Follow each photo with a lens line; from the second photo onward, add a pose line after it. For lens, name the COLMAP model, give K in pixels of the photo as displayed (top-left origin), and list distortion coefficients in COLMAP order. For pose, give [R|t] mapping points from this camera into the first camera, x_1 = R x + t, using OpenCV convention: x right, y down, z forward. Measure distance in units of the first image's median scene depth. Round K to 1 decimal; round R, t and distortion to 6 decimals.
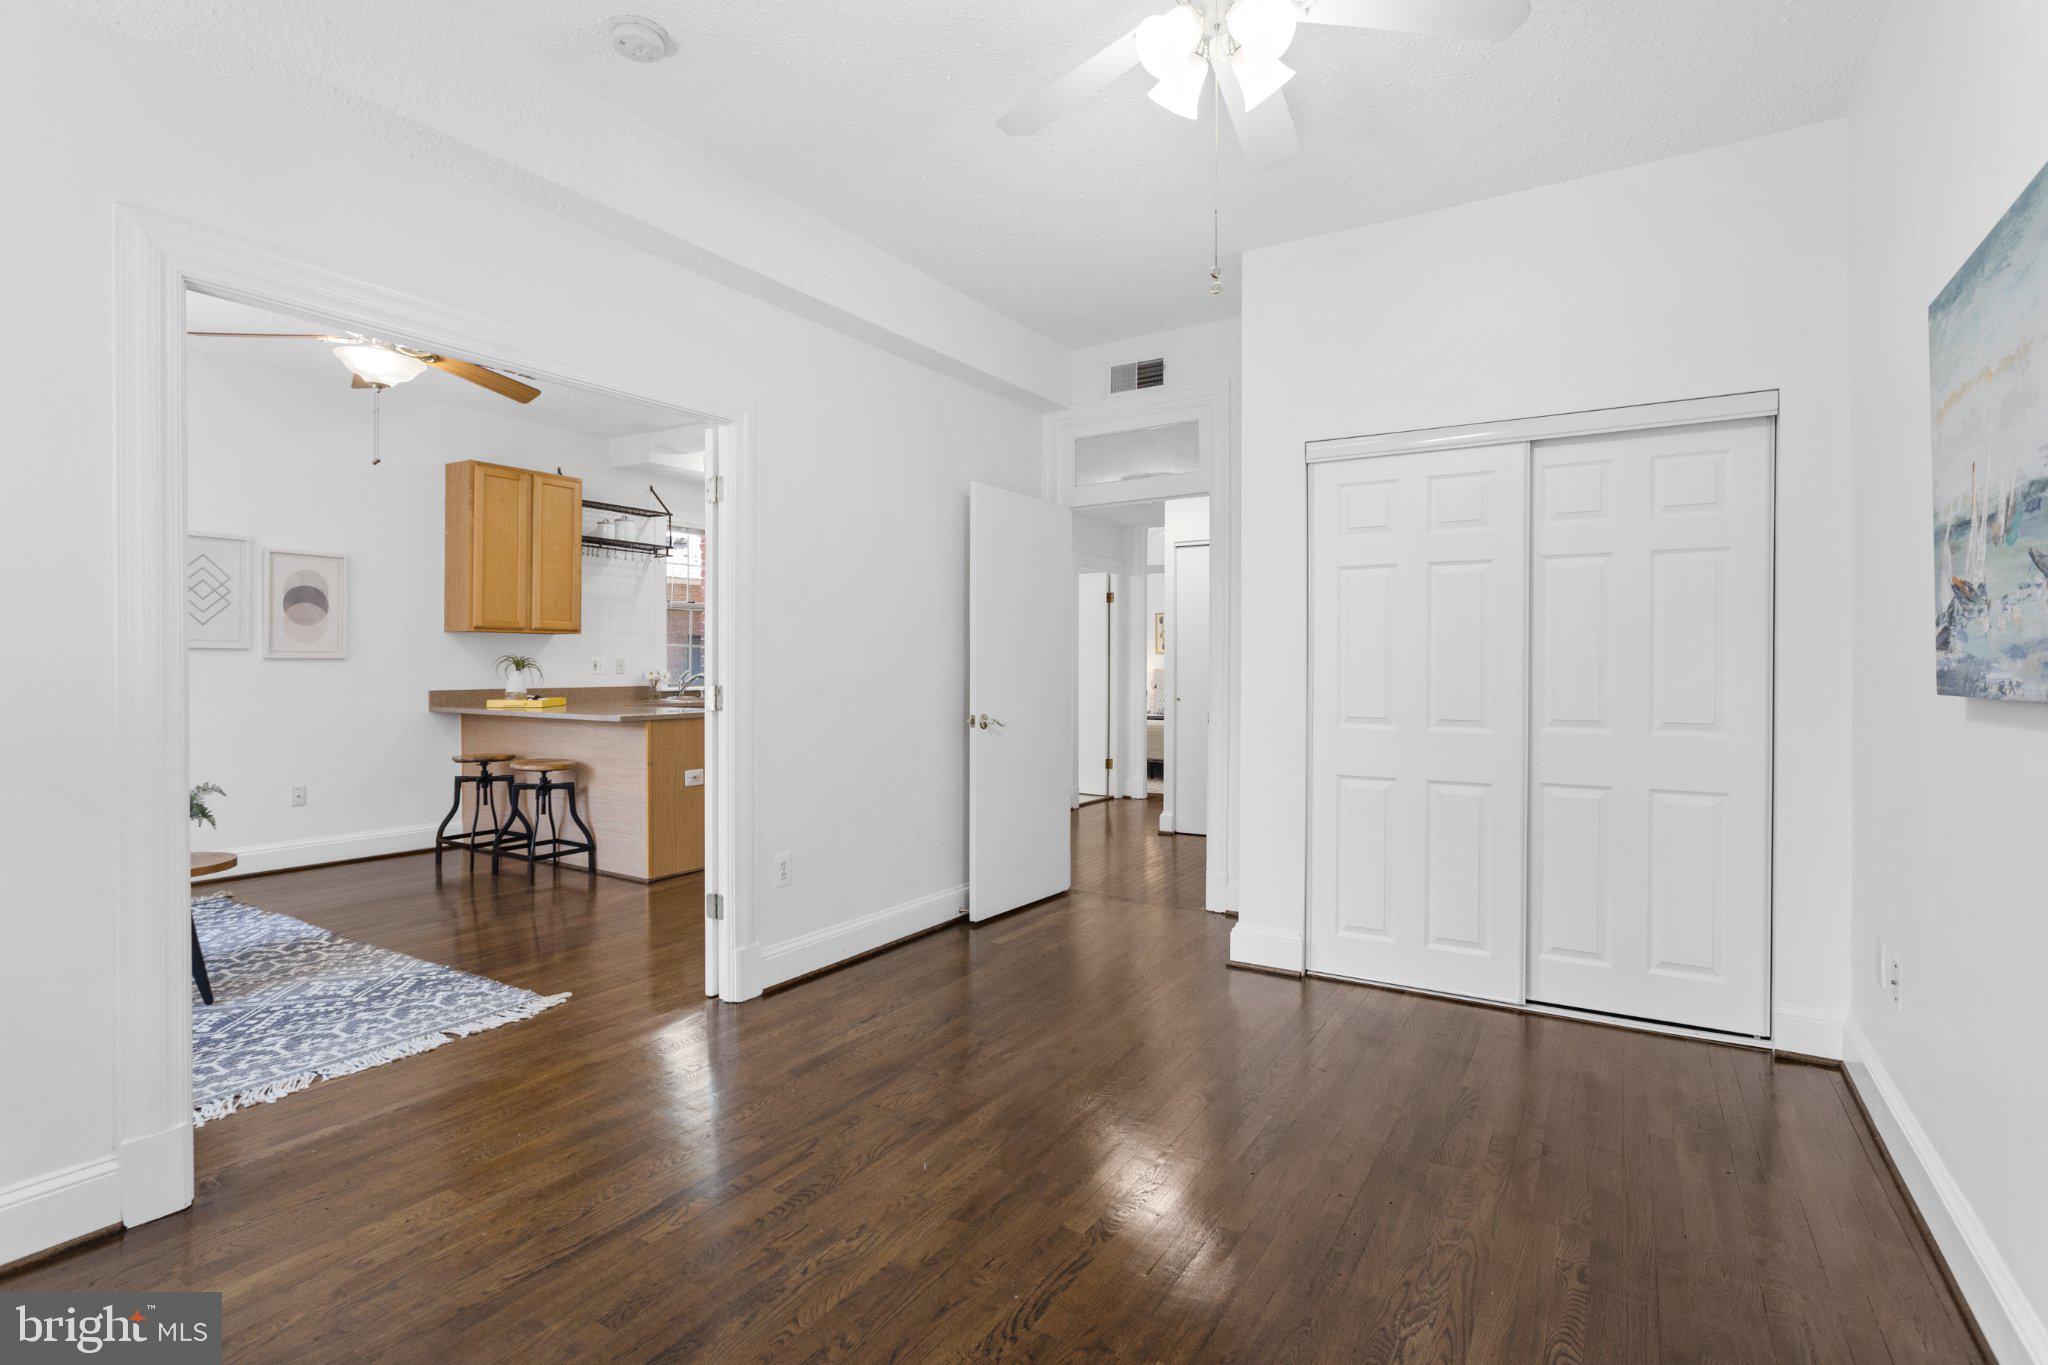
lens RADIAL K [[991.4, 0, 1032.0], [0, 991.4, 669.8], [0, 0, 1]] dist [-0.017050, 0.005227]
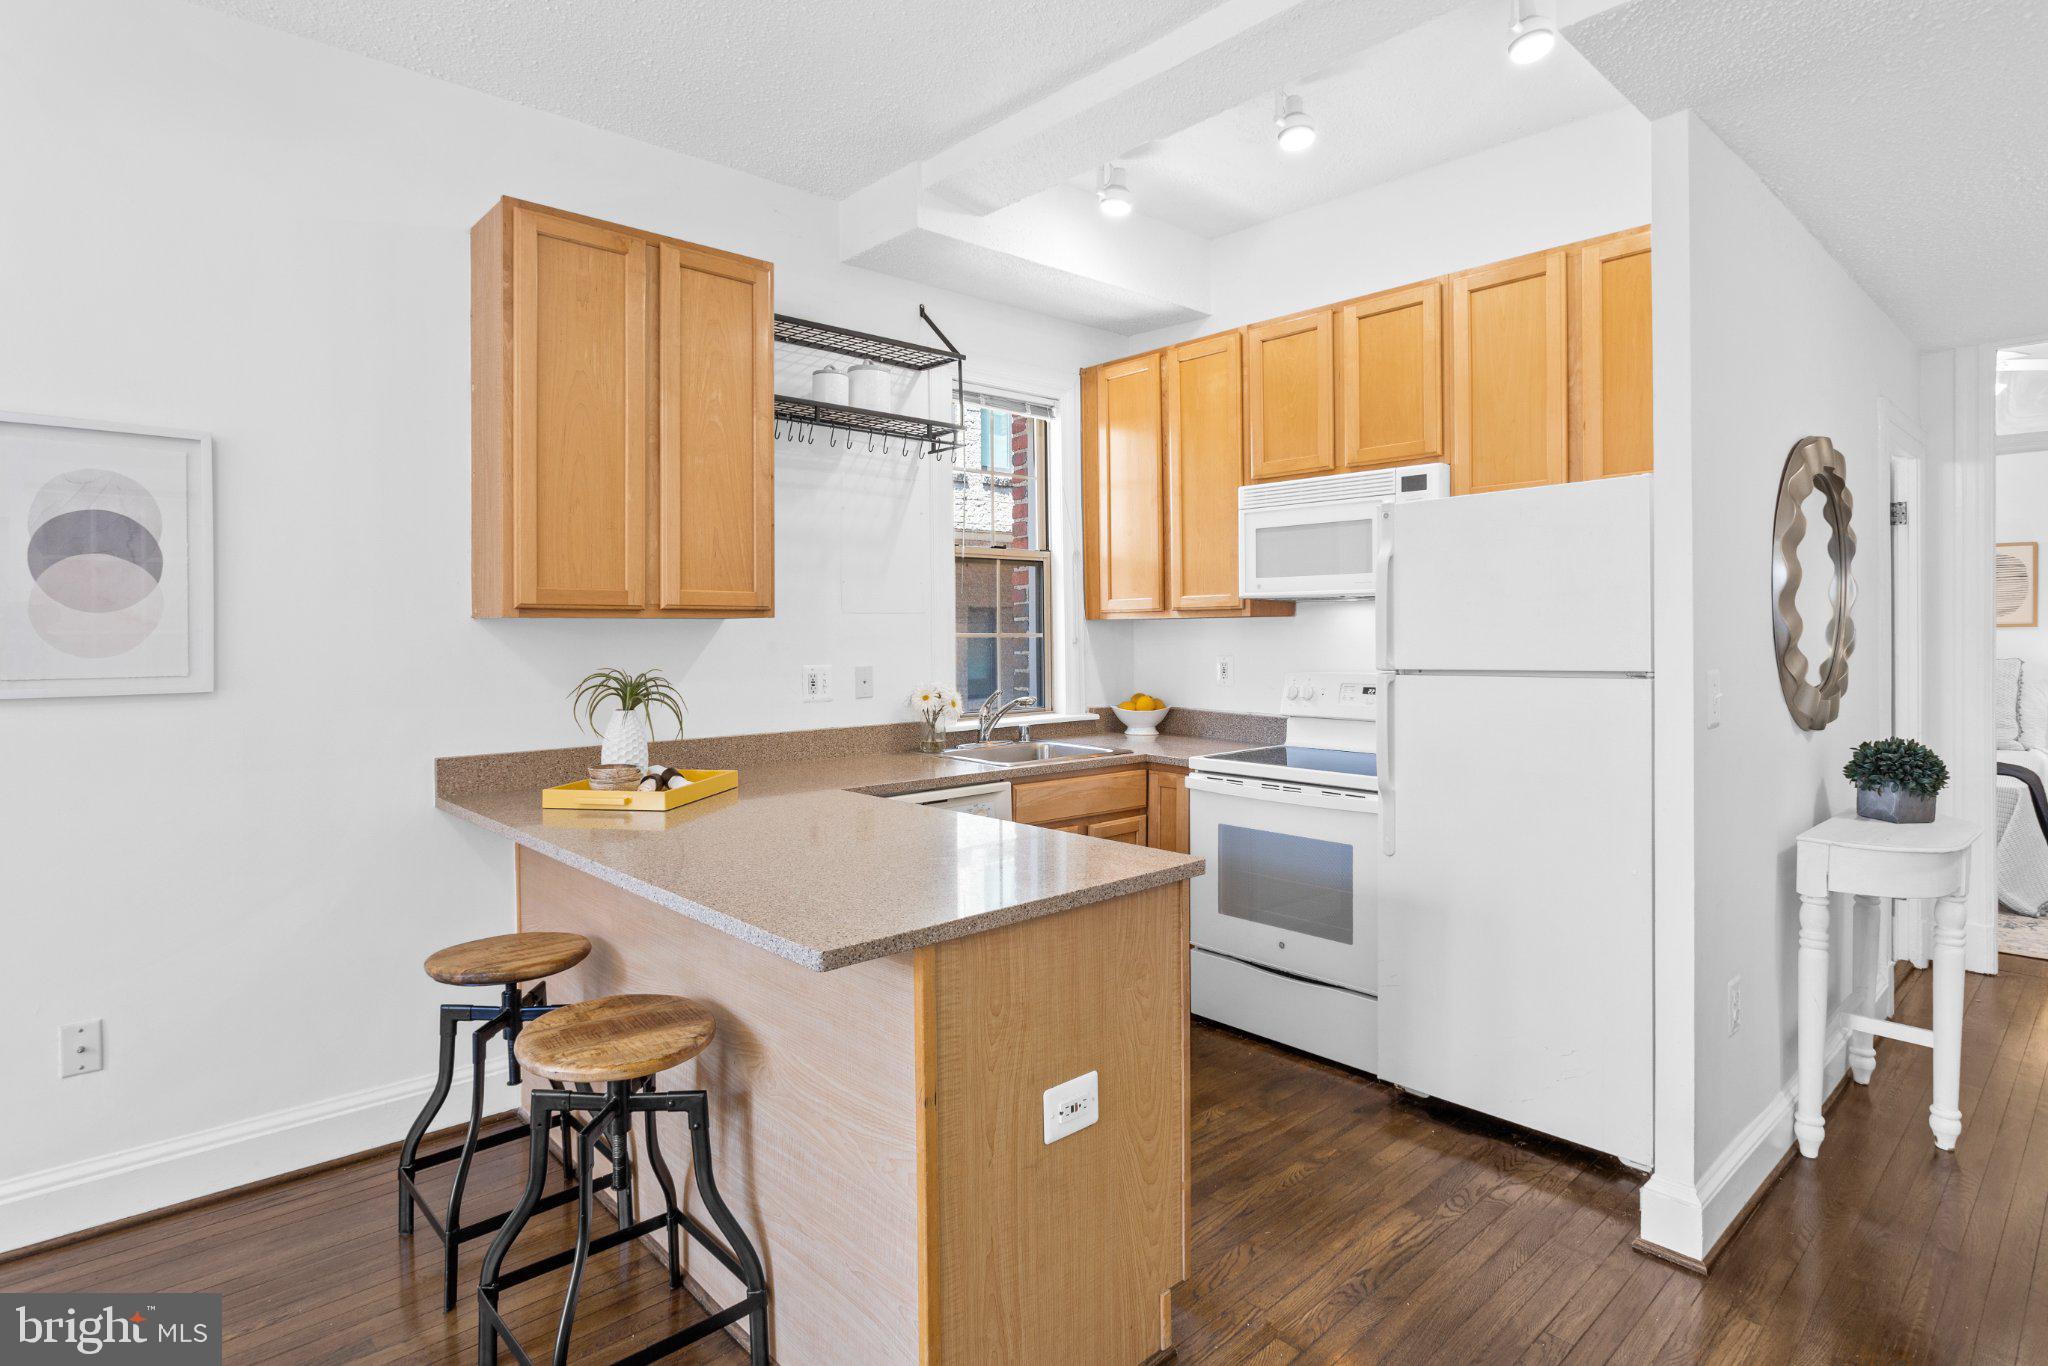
lens RADIAL K [[1061.5, 0, 1041.3], [0, 1061.5, 638.9], [0, 0, 1]] dist [-0.013250, -0.000430]
pose [[0.967649, -0.009461, -0.252123, -0.233429], [0.009446, 0.999955, -0.001272, -0.026241], [0.252123, -0.001151, 0.967694, 0.600158]]
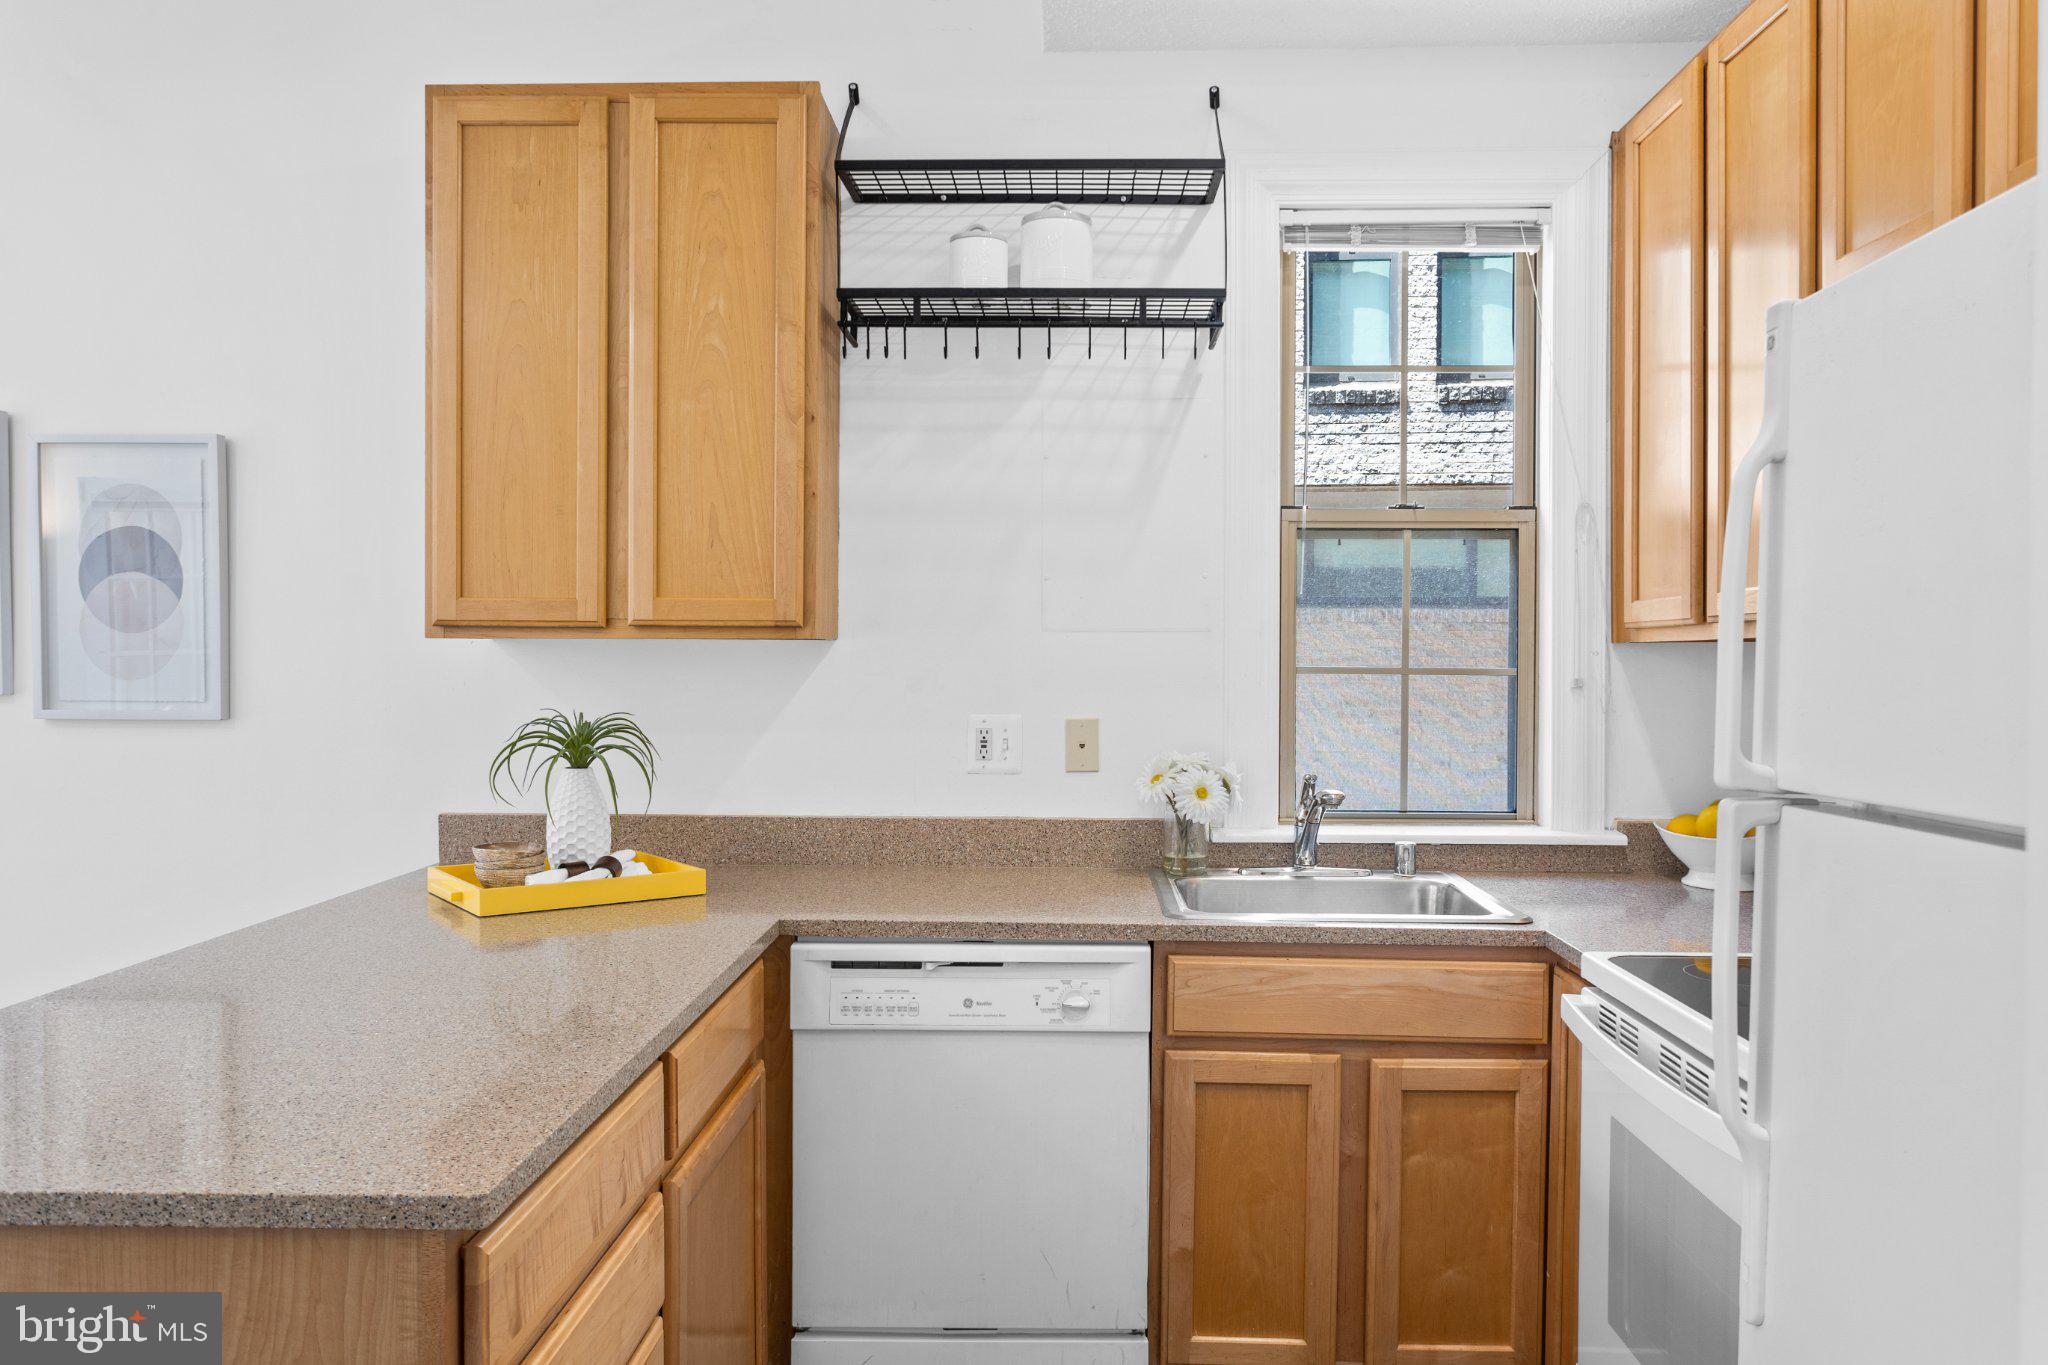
lens RADIAL K [[1462.2, 0, 1030.1], [0, 1462.2, 677.5], [0, 0, 1]] dist [-0.002993, 0.003861]
pose [[0.515516, 0.009642, -0.856826, -0.071452], [-0.008140, 0.999947, 0.006354, -0.029463], [0.856841, 0.003699, 0.515567, 0.876176]]
